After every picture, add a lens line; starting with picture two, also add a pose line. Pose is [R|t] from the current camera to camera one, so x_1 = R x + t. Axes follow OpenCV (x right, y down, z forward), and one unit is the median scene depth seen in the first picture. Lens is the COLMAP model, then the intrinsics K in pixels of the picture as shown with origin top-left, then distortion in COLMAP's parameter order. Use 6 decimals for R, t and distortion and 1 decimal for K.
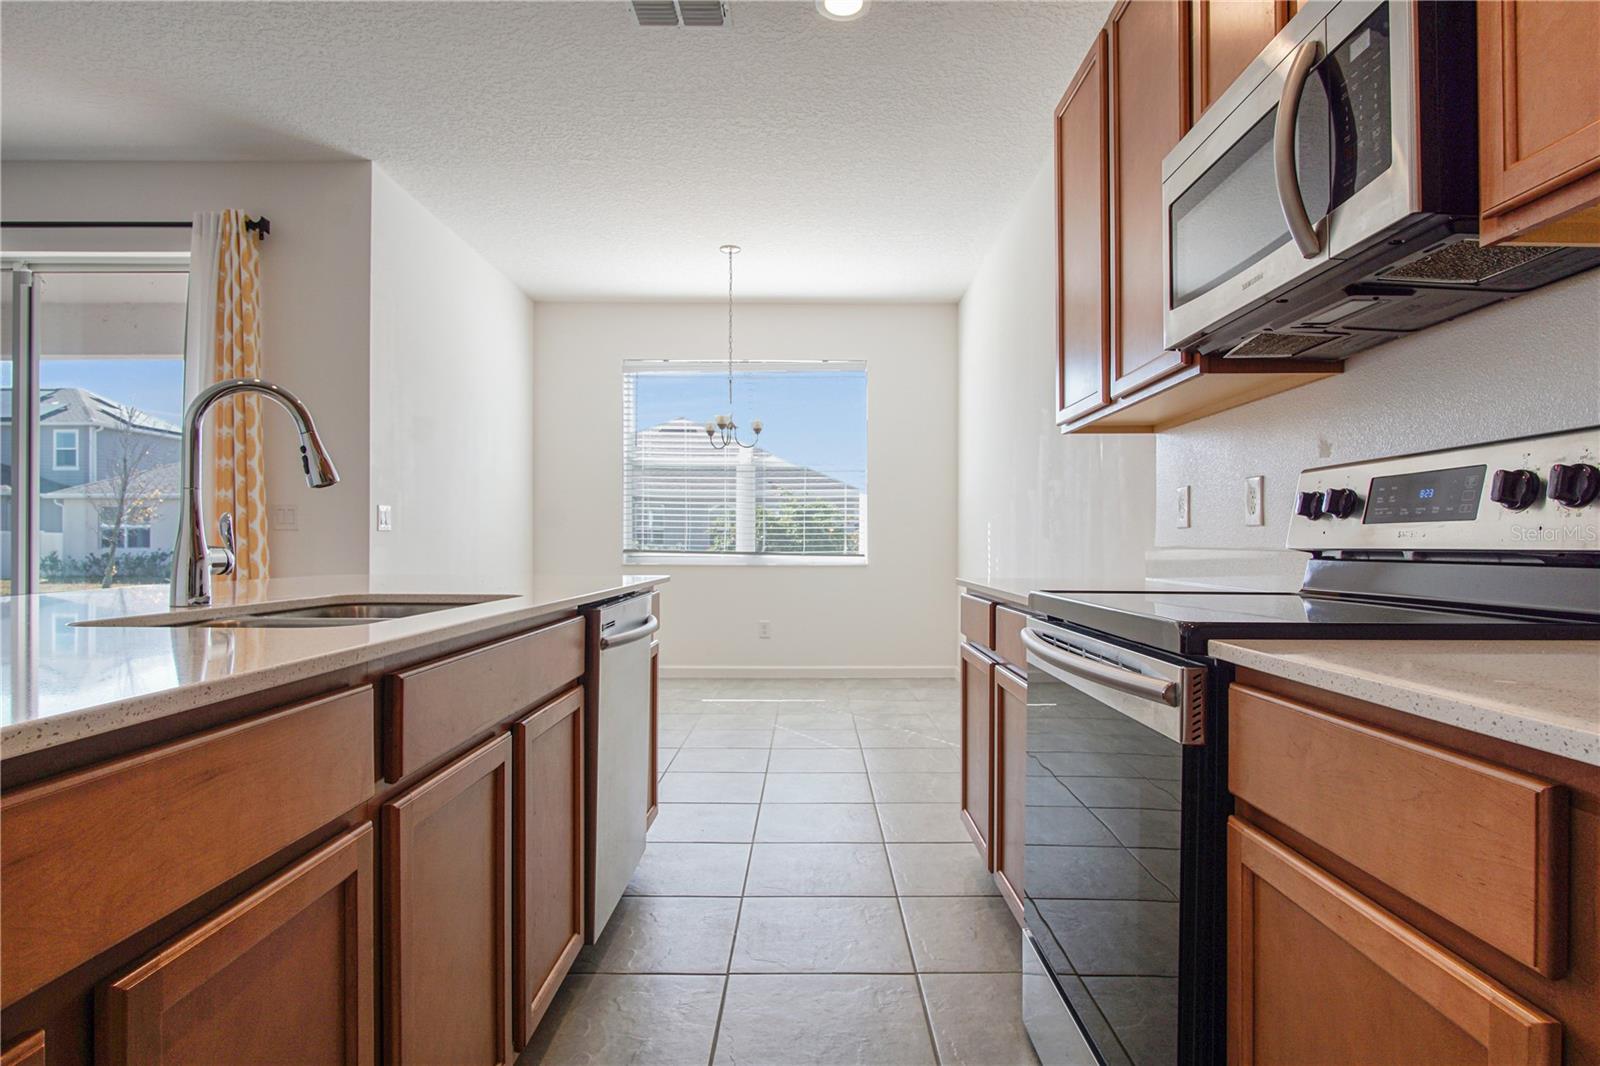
lens RADIAL K [[862.5, 0, 830.9], [0, 862.5, 551.2], [0, 0, 1]] dist [-0.005328, -0.000072]
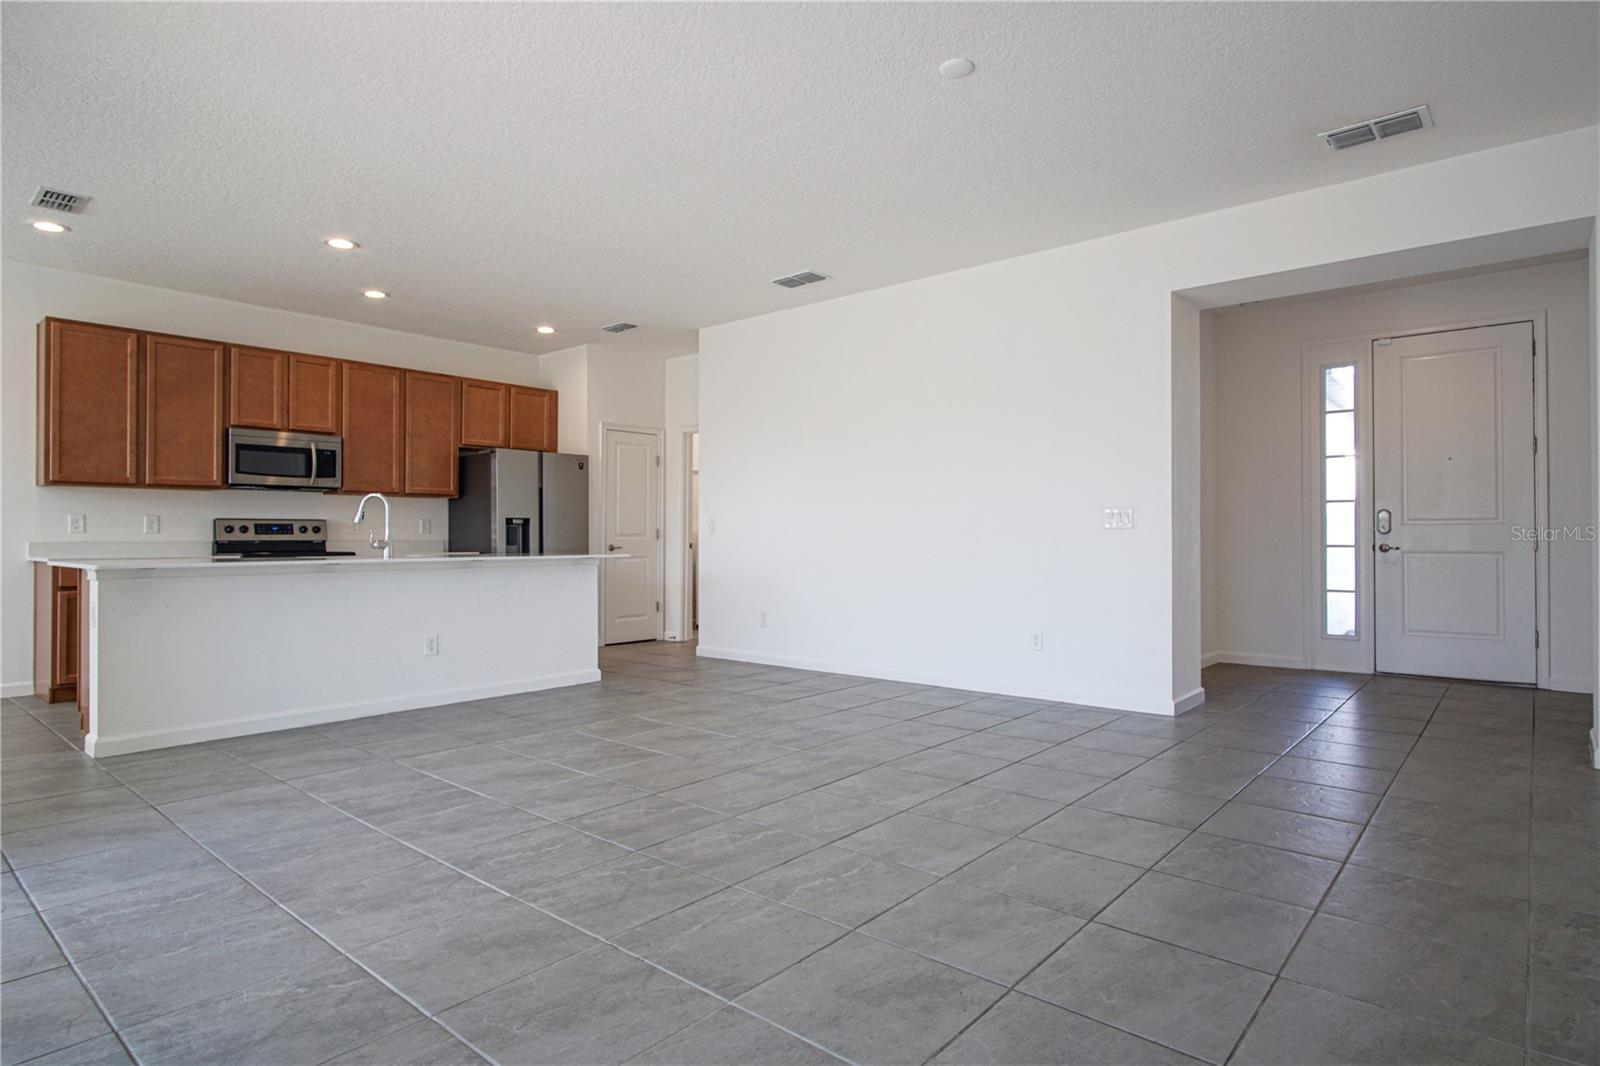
lens RADIAL K [[862.5, 0, 800.8], [0, 862.5, 519.9], [0, 0, 1]] dist [-0.005328, -0.000072]
pose [[-0.757447, 0.010580, 0.652811, -0.591323], [0.006244, 0.999940, -0.008961, -0.007120], [-0.652866, -0.002711, -0.757468, 0.352186]]
